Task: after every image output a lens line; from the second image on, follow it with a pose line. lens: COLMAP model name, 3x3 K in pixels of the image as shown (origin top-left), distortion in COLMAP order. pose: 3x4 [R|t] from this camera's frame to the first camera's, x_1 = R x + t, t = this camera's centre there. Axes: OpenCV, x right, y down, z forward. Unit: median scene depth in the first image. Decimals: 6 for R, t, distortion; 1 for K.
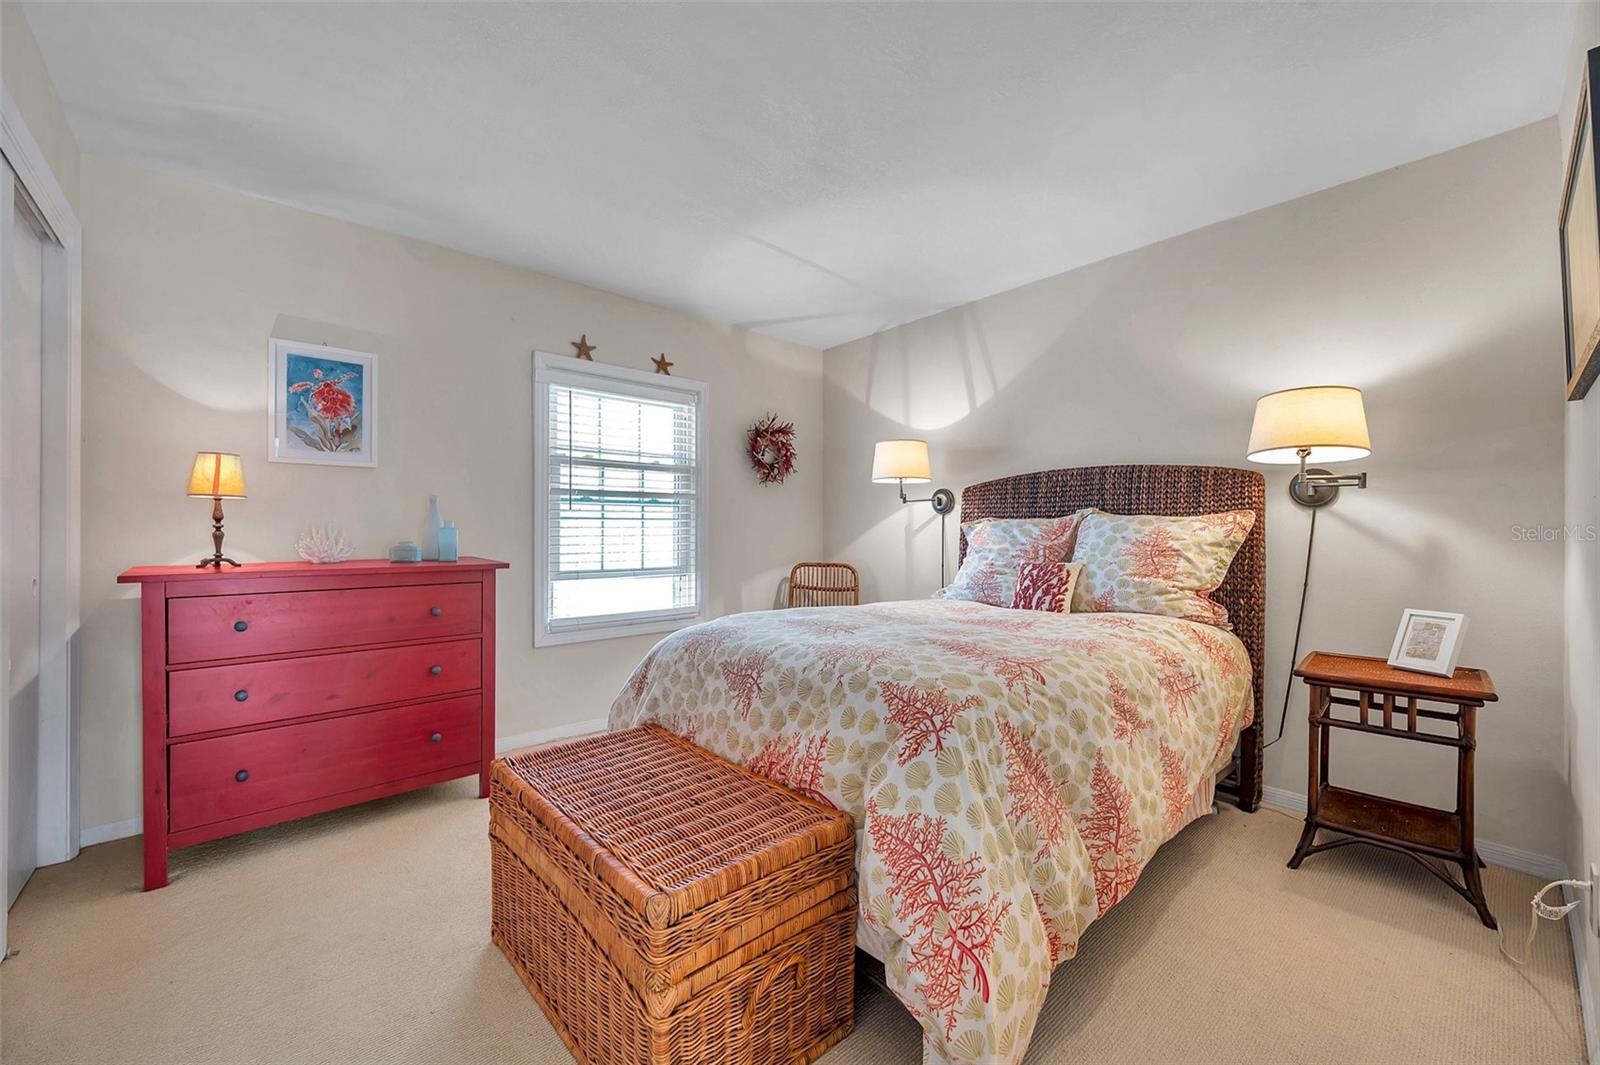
lens RADIAL K [[630.6, 0, 800.8], [0, 630.6, 530.0], [0, 0, 1]] dist [-0.000049, 0.000060]
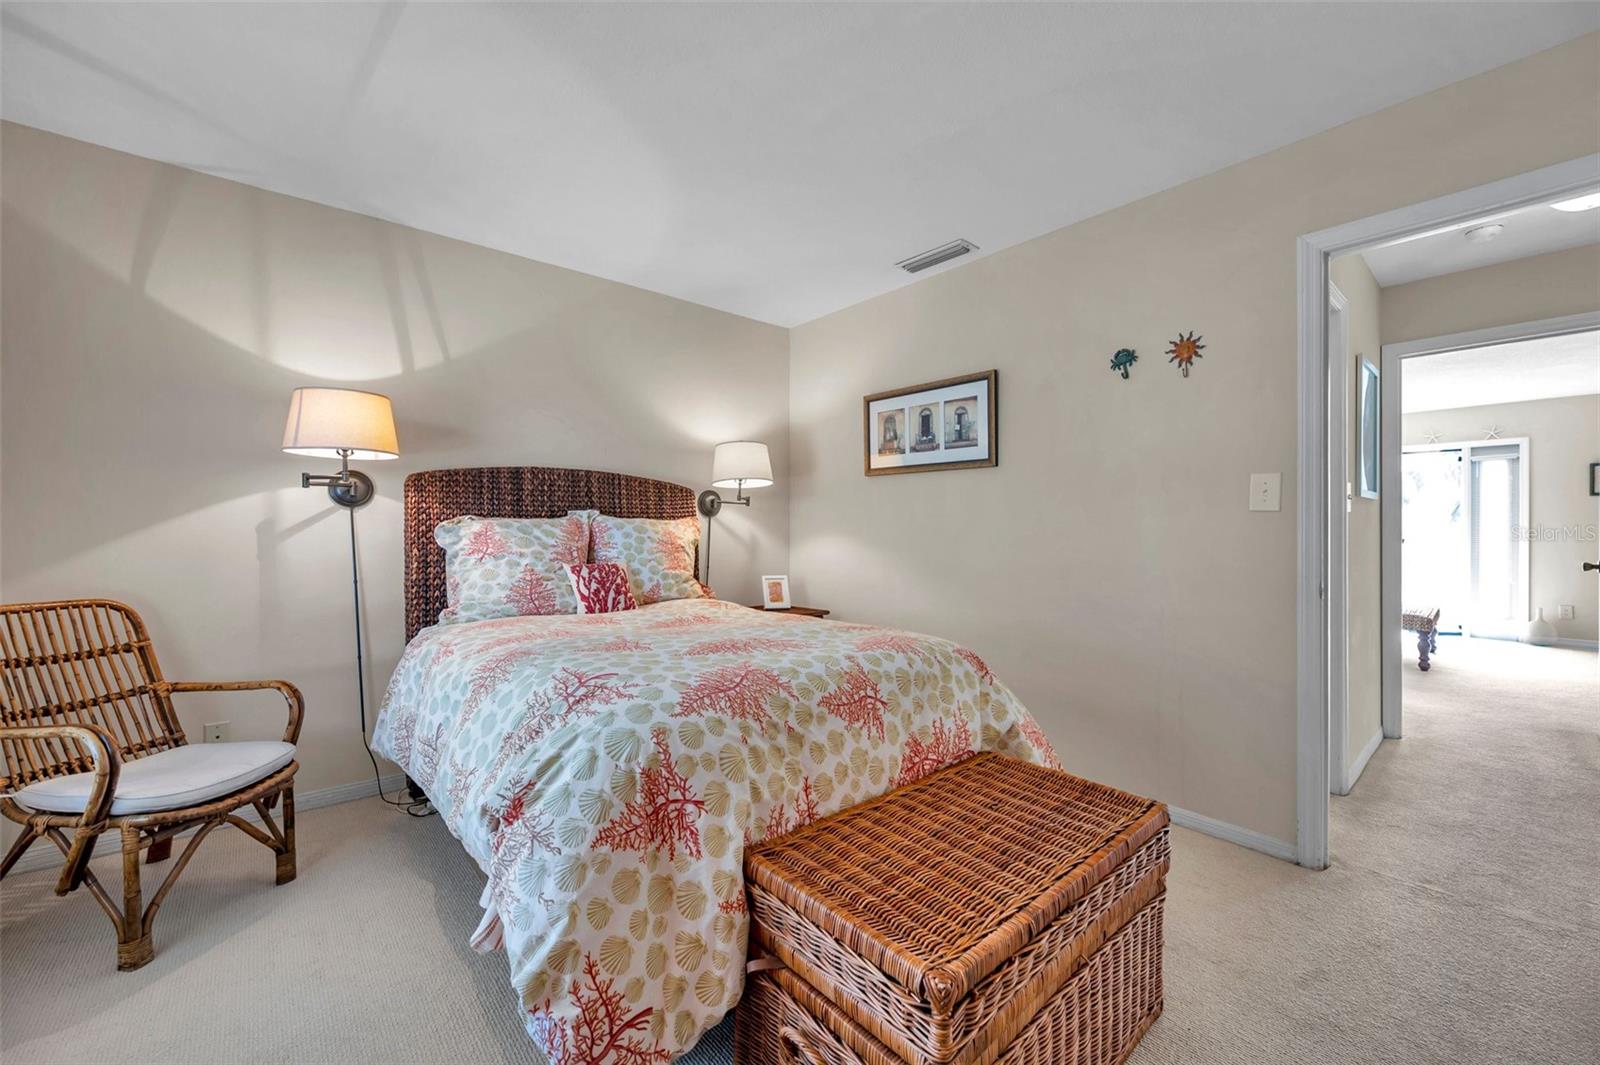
lens RADIAL K [[630.6, 0, 800.8], [0, 630.6, 530.0], [0, 0, 1]] dist [-0.000049, 0.000060]
pose [[0.013833, -0.002501, 0.999901, -0.627878], [-0.004026, 0.999989, 0.002557, -0.005829], [-0.999896, -0.004061, 0.013823, 0.690088]]
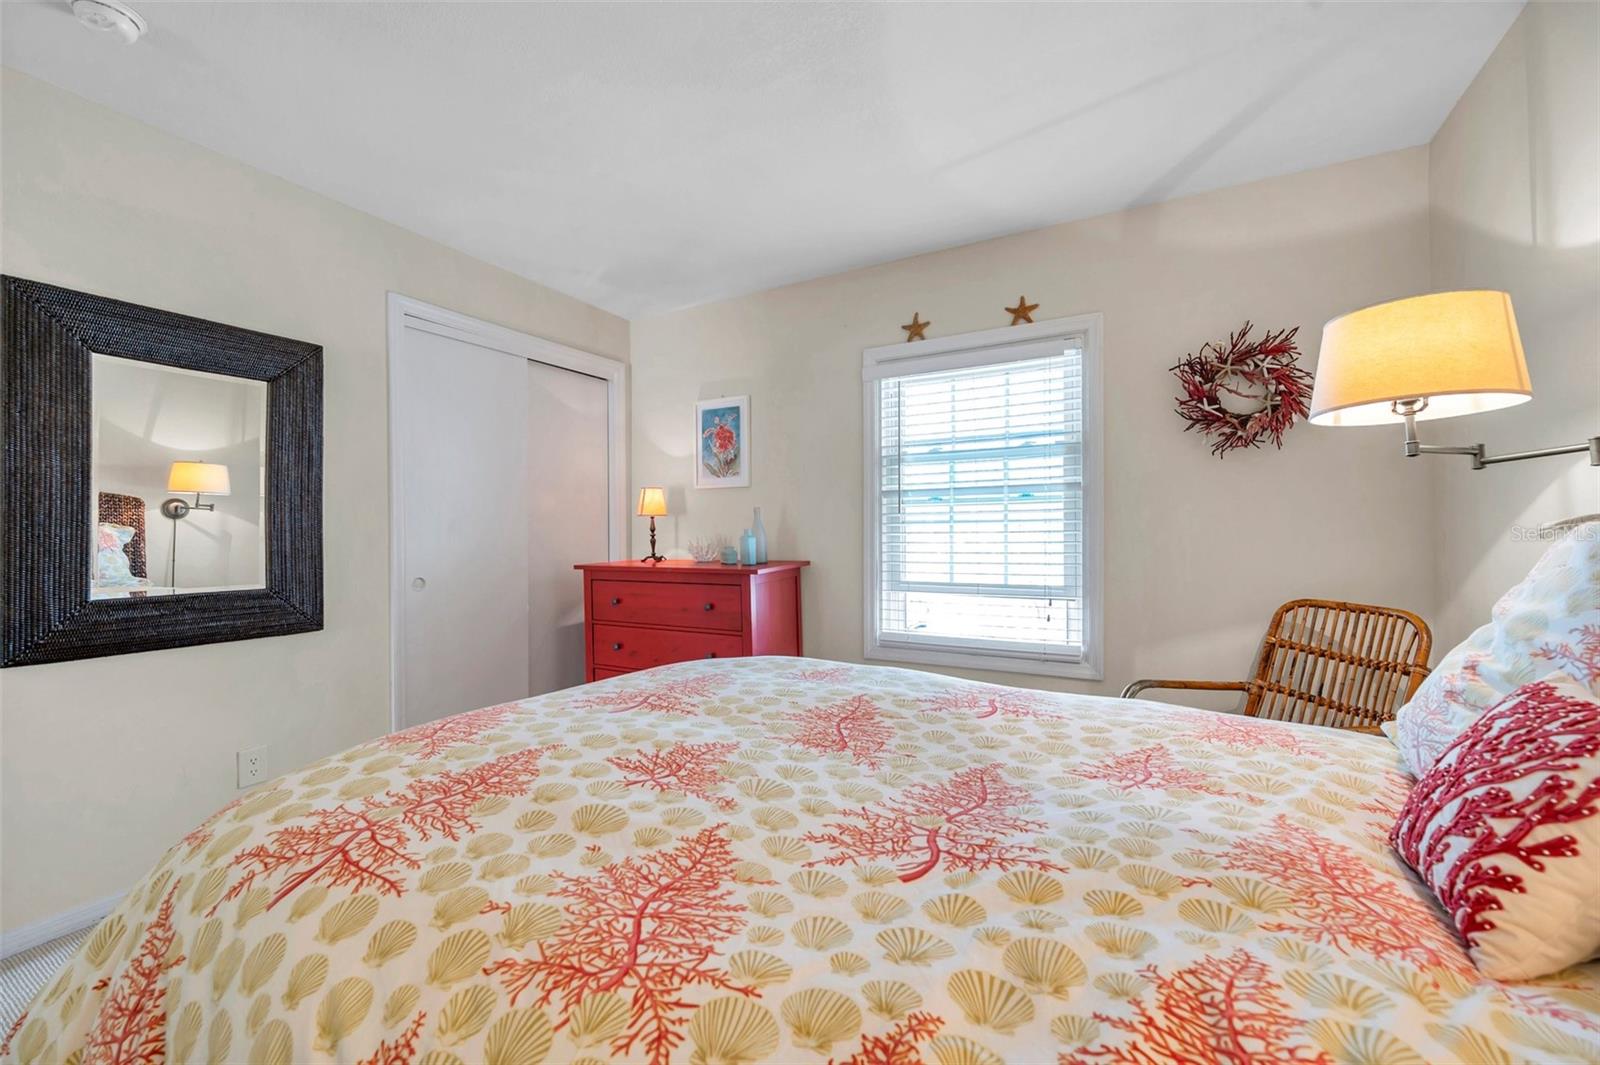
lens RADIAL K [[630.6, 0, 800.8], [0, 630.6, 530.0], [0, 0, 1]] dist [-0.000049, 0.000060]
pose [[0.327802, -0.004304, -0.944737, 0.529488], [0.009664, 0.999953, -0.001202, -0.010728], [0.944697, -0.008736, 0.327828, 0.691471]]
